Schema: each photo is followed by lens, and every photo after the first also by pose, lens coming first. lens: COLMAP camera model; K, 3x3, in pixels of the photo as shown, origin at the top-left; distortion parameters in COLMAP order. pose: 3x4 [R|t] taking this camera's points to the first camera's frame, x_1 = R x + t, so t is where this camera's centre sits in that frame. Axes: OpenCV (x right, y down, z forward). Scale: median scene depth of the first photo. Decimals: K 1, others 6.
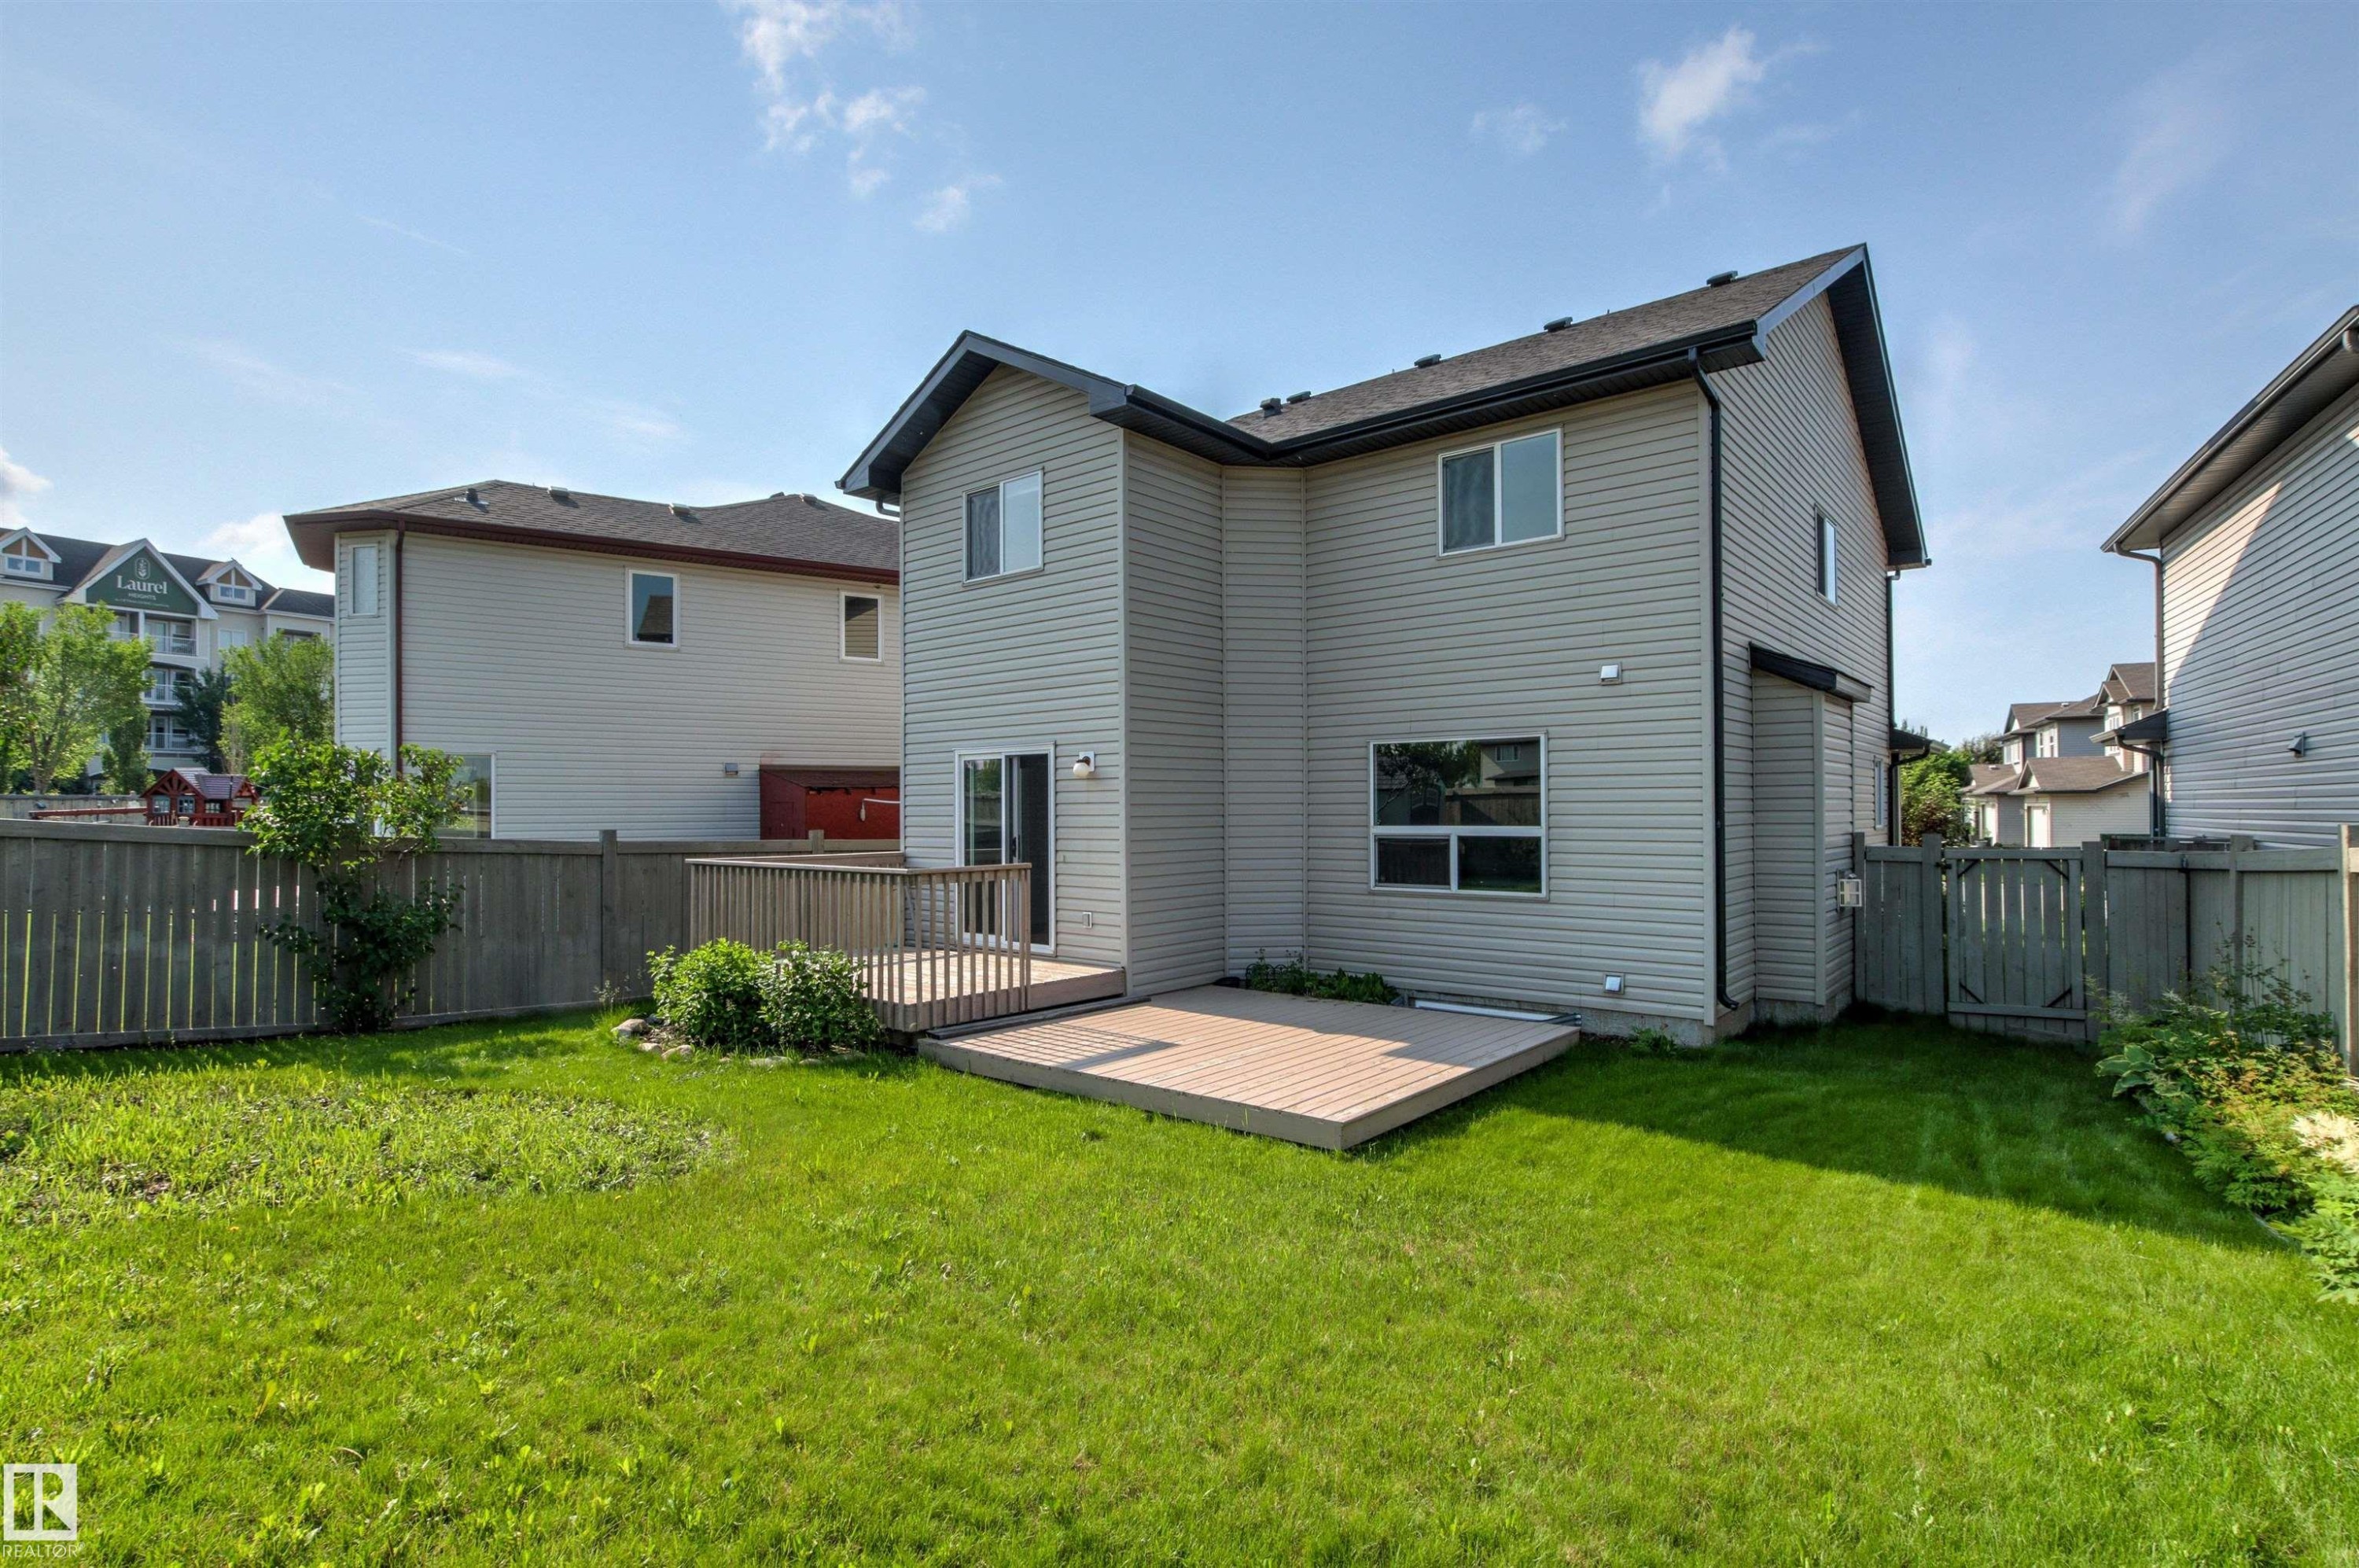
lens RADIAL K [[1146.0, 0, 1167.4], [0, 1146.0, 800.1], [0, 0, 1]] dist [0.004637, 0.000122]
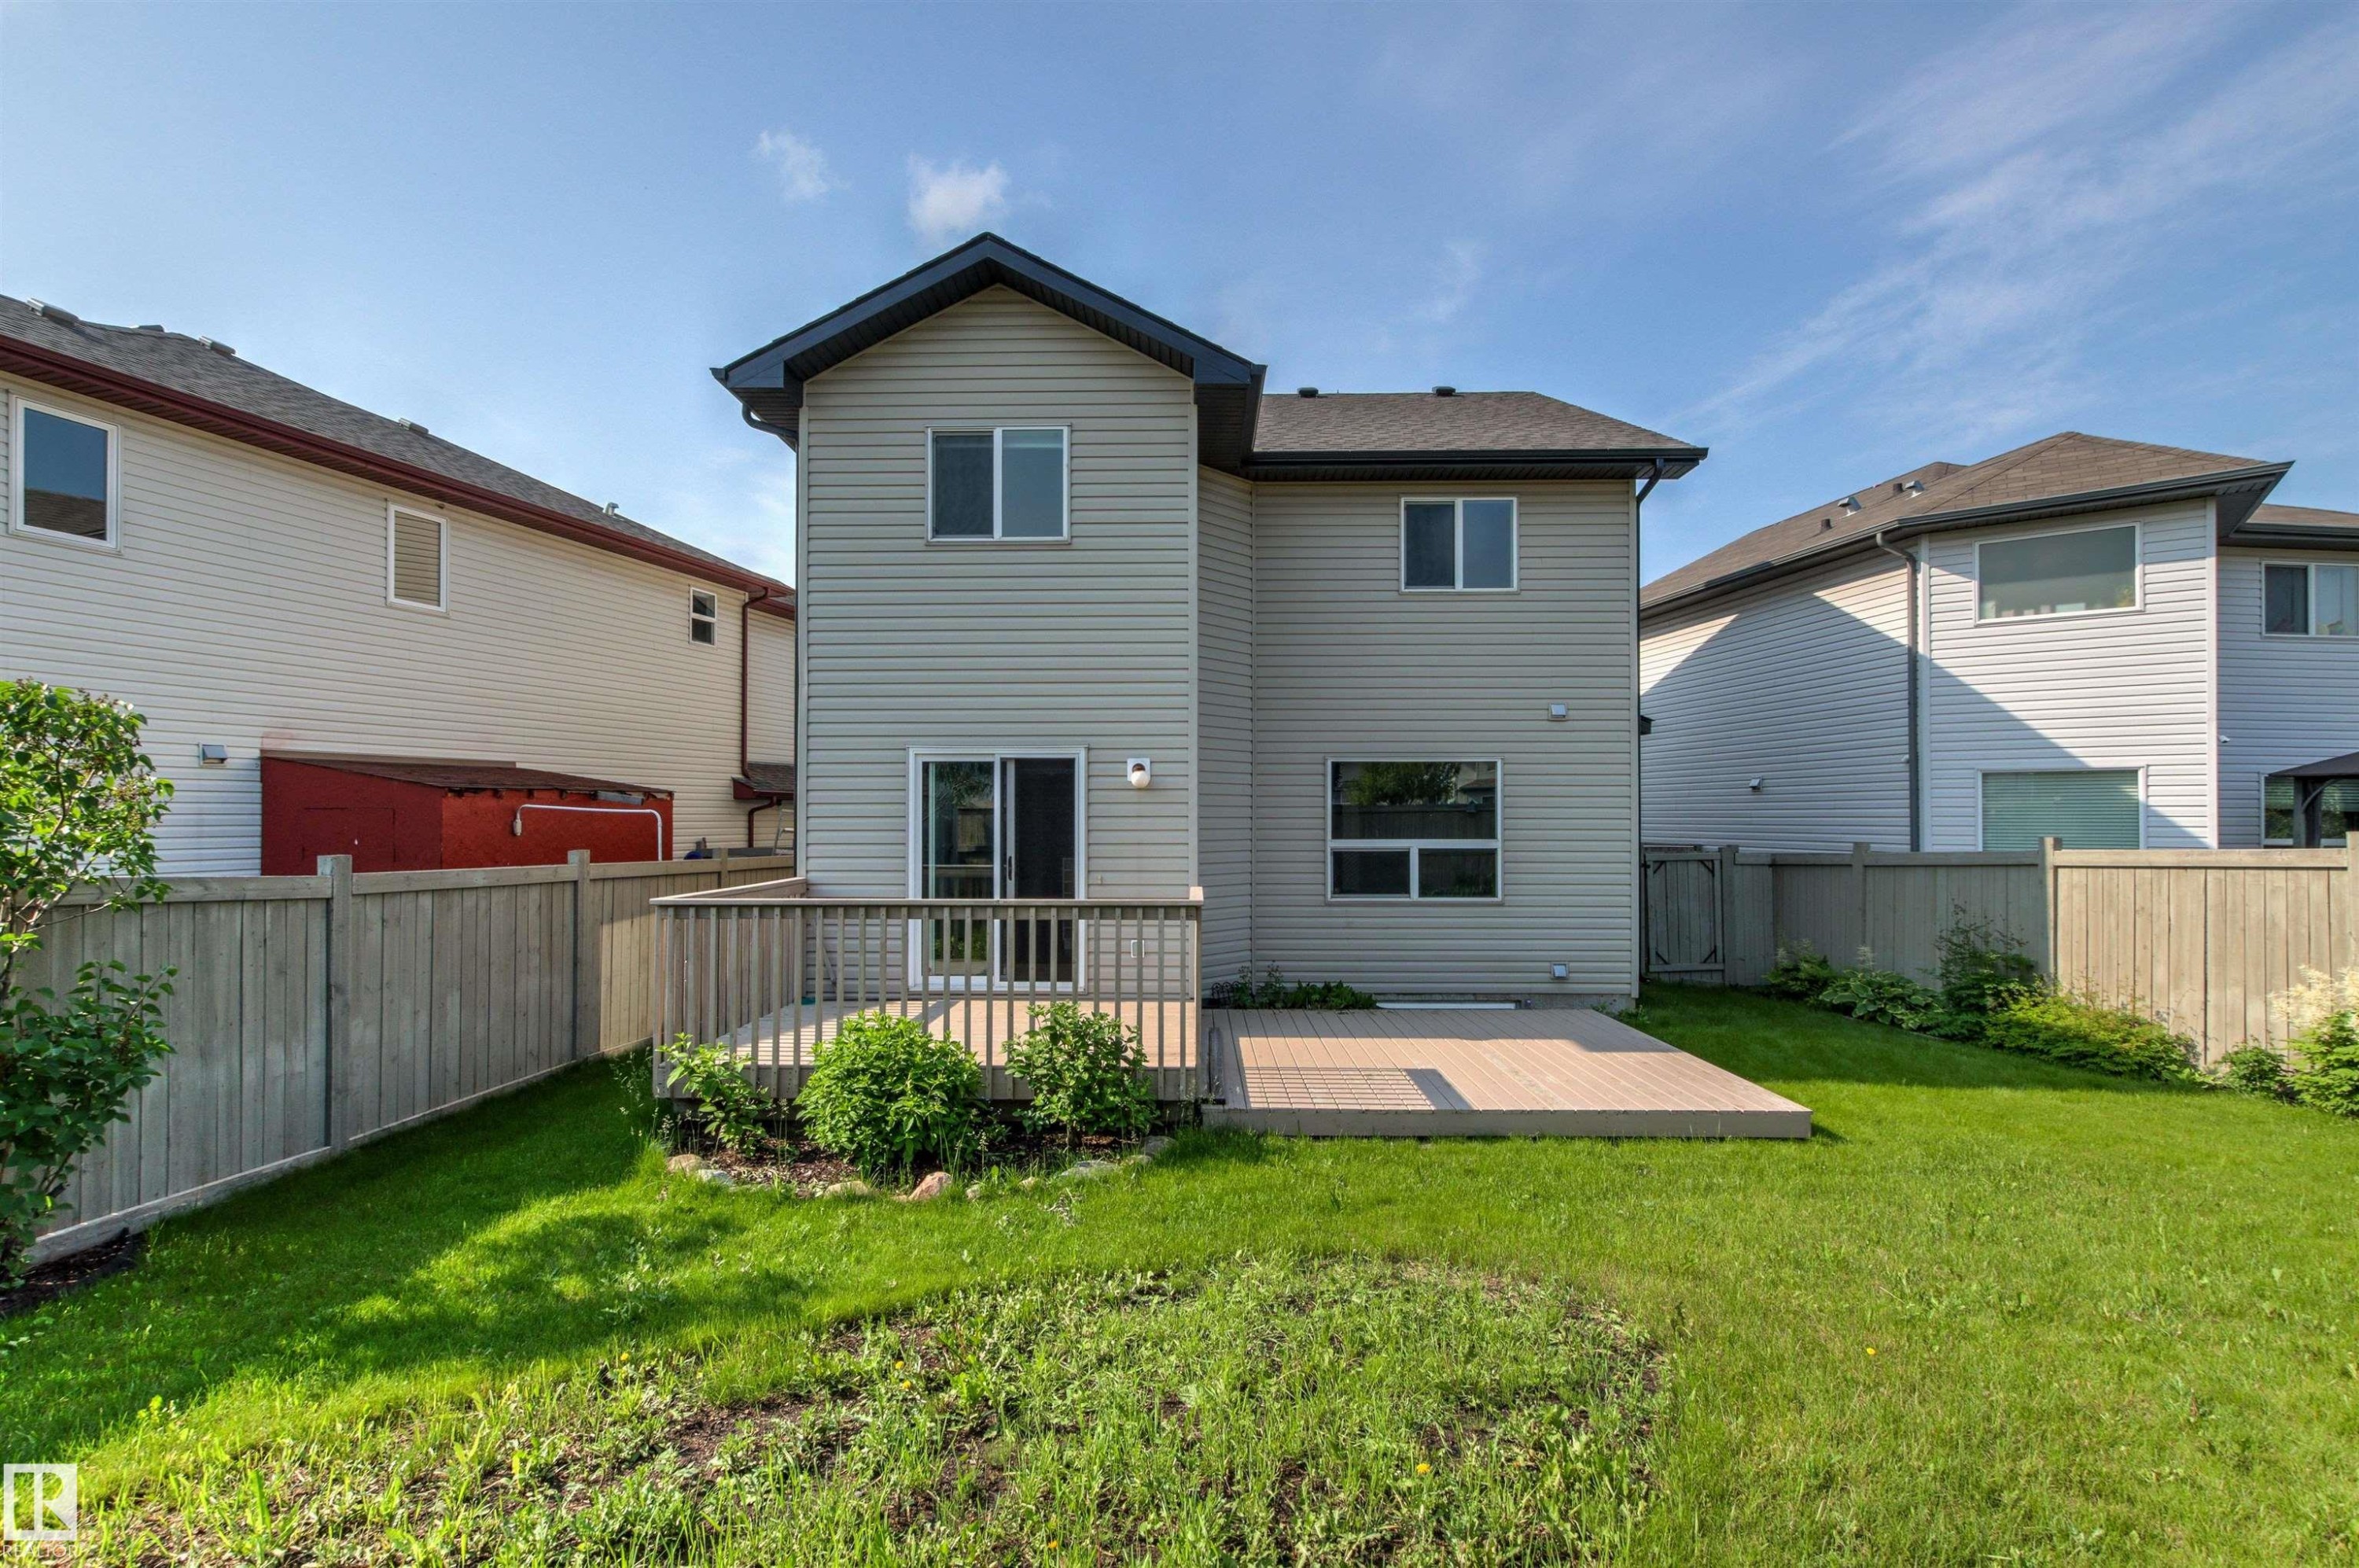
lens RADIAL K [[1104.4, 0, 1127.5], [0, 1104.4, 810.4], [0, 0, 1]] dist [0.004081, 0.000673]
pose [[0.777617, 0.008786, 0.628677, -0.610677], [-0.010575, 0.999944, -0.000895, -0.001535], [-0.628649, -0.005952, 0.777666, 0.343260]]
